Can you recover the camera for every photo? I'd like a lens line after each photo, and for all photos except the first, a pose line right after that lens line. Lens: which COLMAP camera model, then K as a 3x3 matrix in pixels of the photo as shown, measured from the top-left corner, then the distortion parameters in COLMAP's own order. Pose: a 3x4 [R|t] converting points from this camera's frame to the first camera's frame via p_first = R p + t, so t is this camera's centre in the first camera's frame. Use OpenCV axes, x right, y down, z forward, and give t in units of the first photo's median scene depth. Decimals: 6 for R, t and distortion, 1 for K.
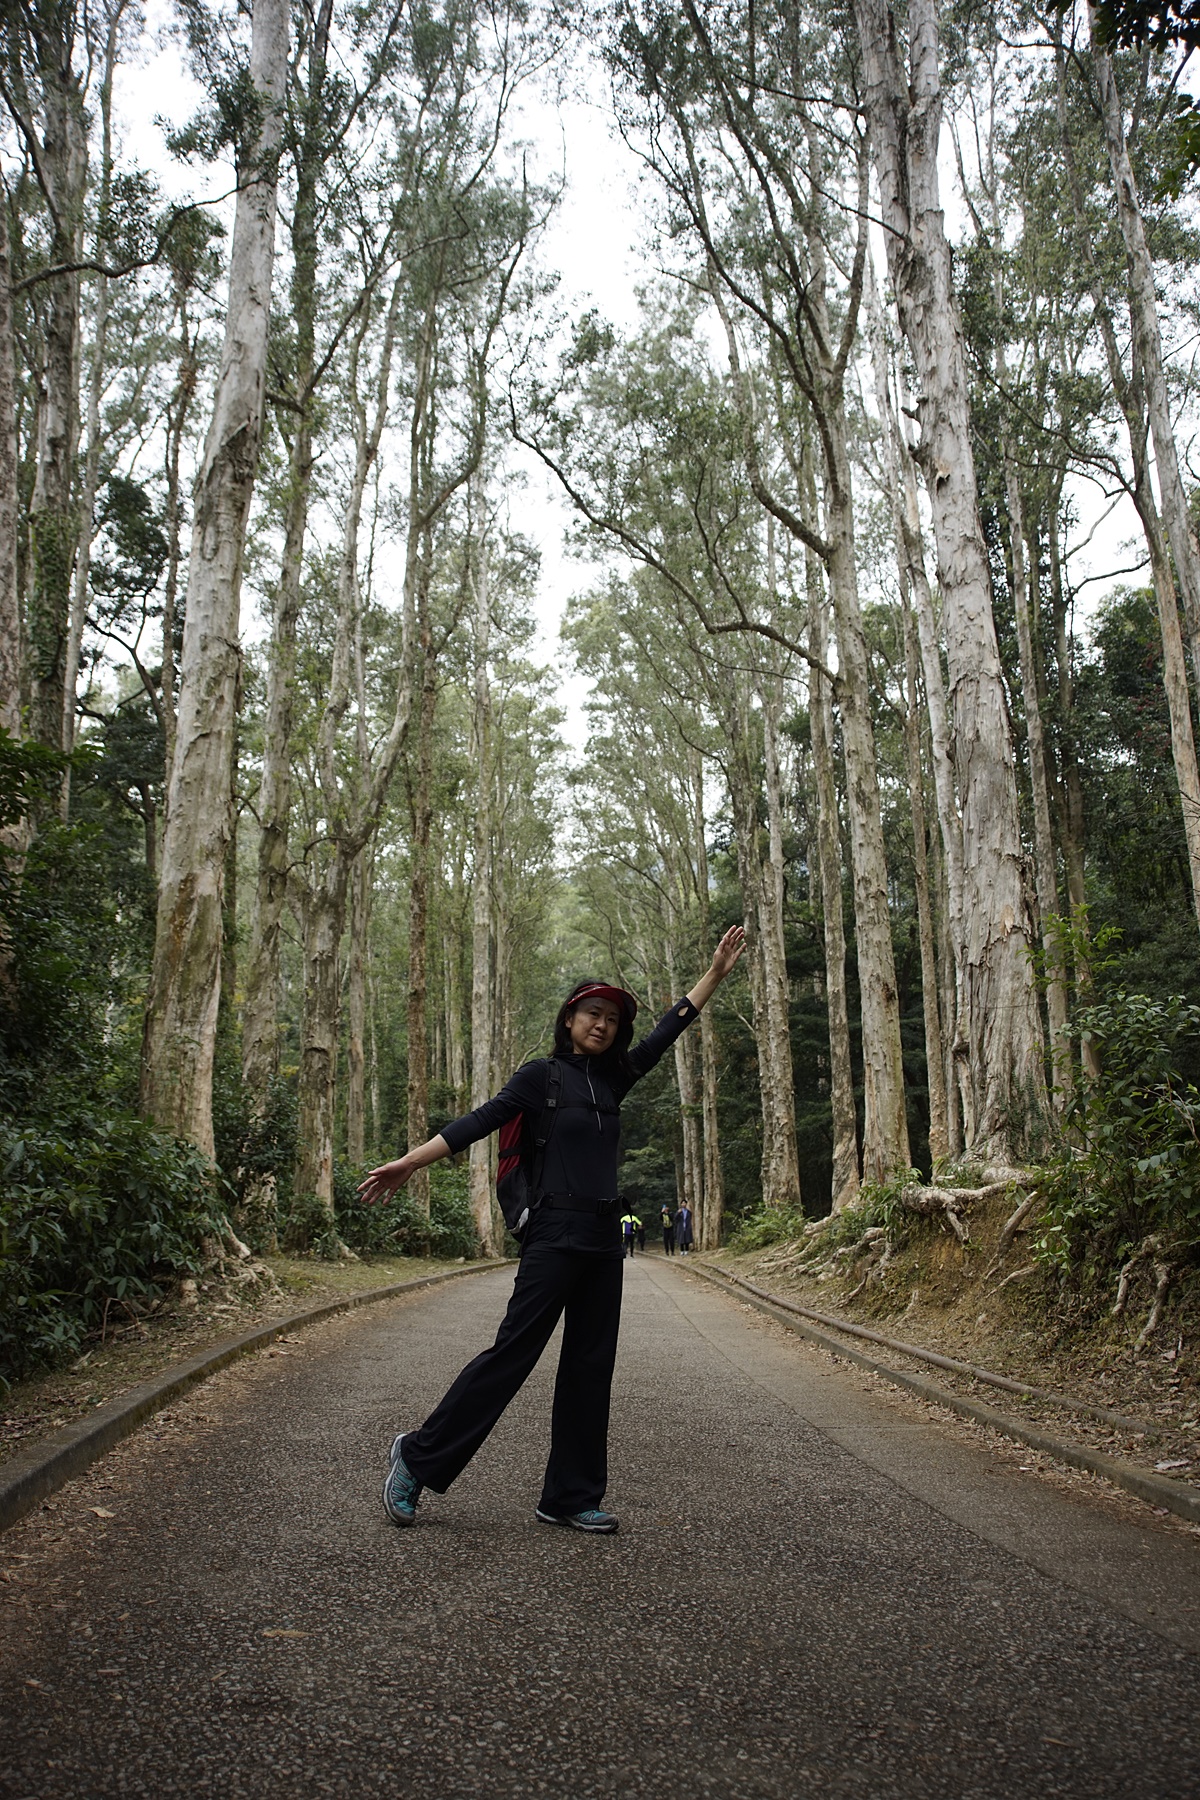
lens RADIAL K [[1486.8, 0, 610.9], [0, 1486.8, 910.8], [0, 0, 1]] dist [-0.137047, 0.152765]
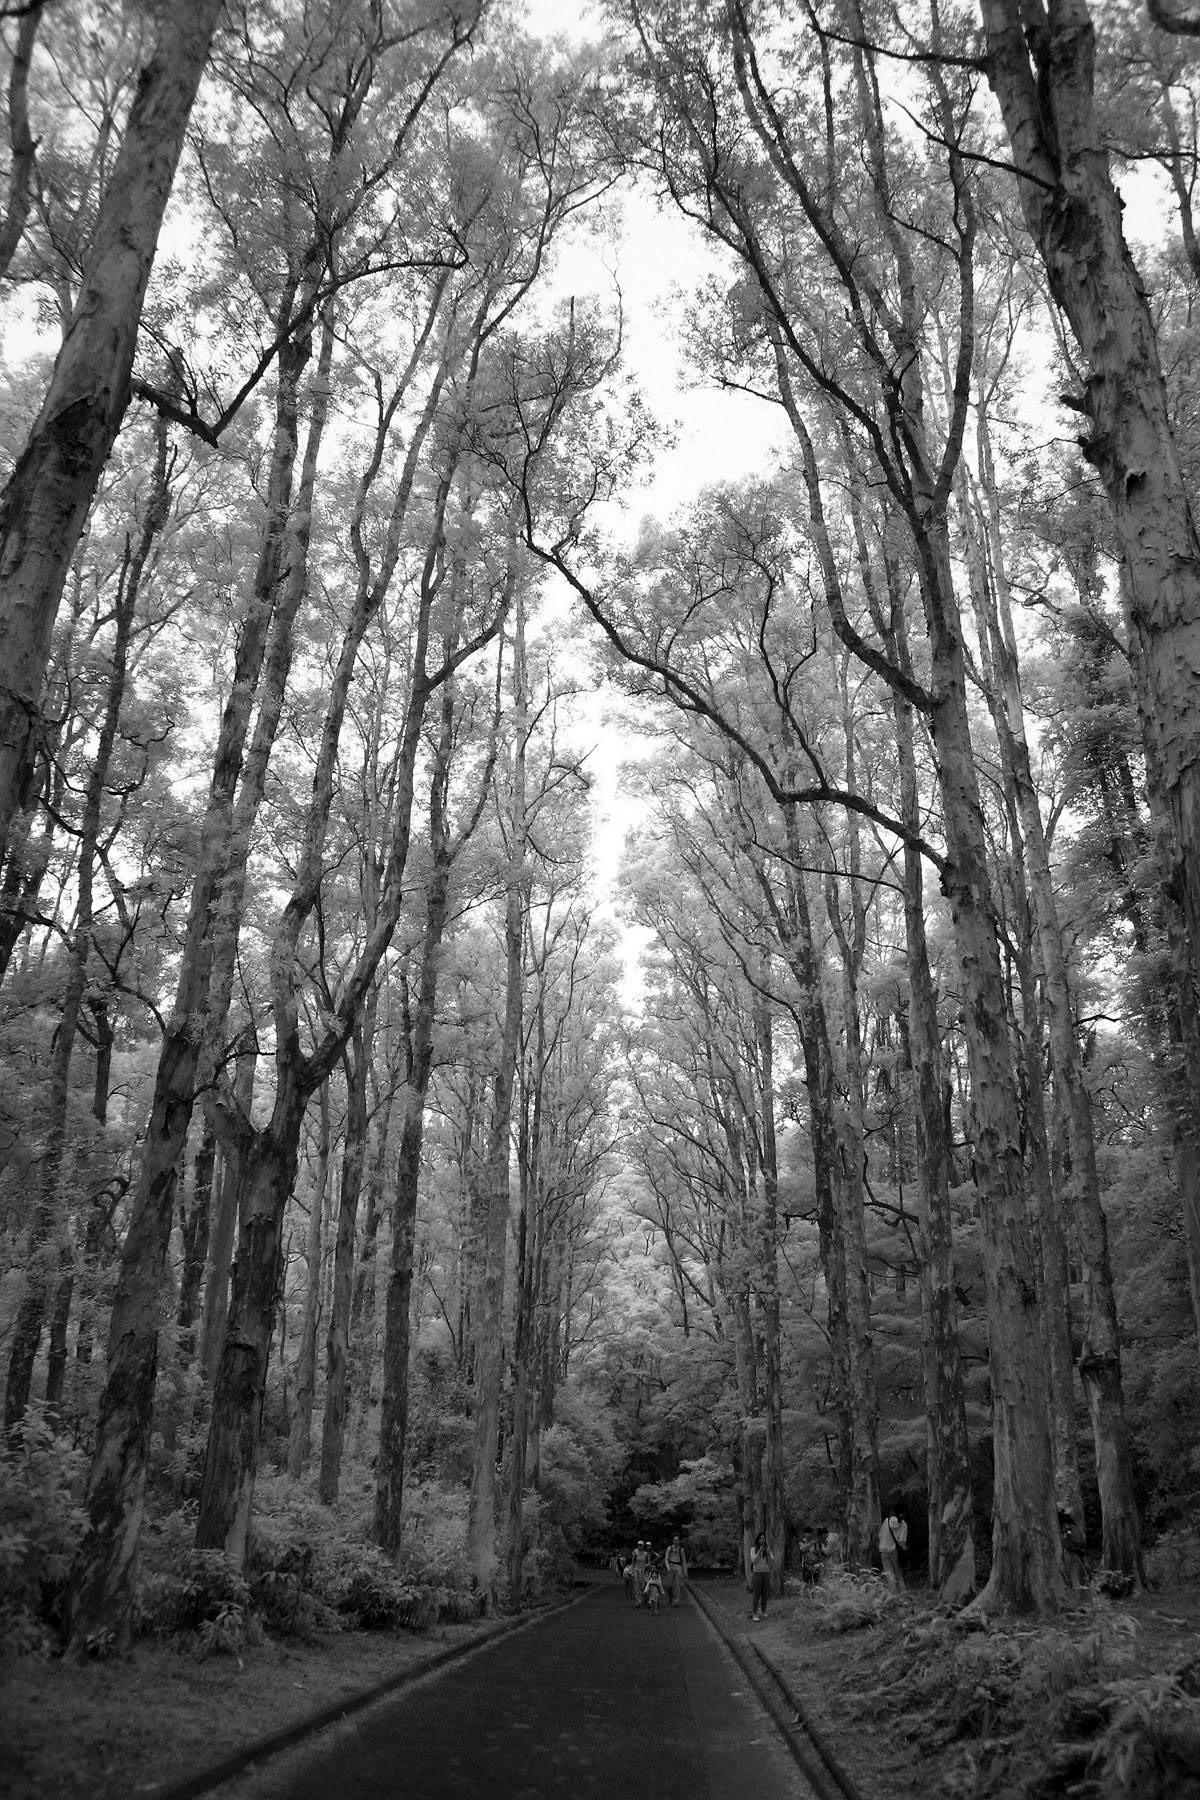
lens RADIAL K [[1535.2, 0, 627.4], [0, 1535.2, 868.8], [0, 0, 1]] dist [-0.177579, 0.152832]
pose [[0.999139, 0.021063, -0.035749, 0.016651], [-0.028076, 0.977576, -0.208705, 0.010314], [0.030551, 0.209528, 0.977325, 0.217640]]
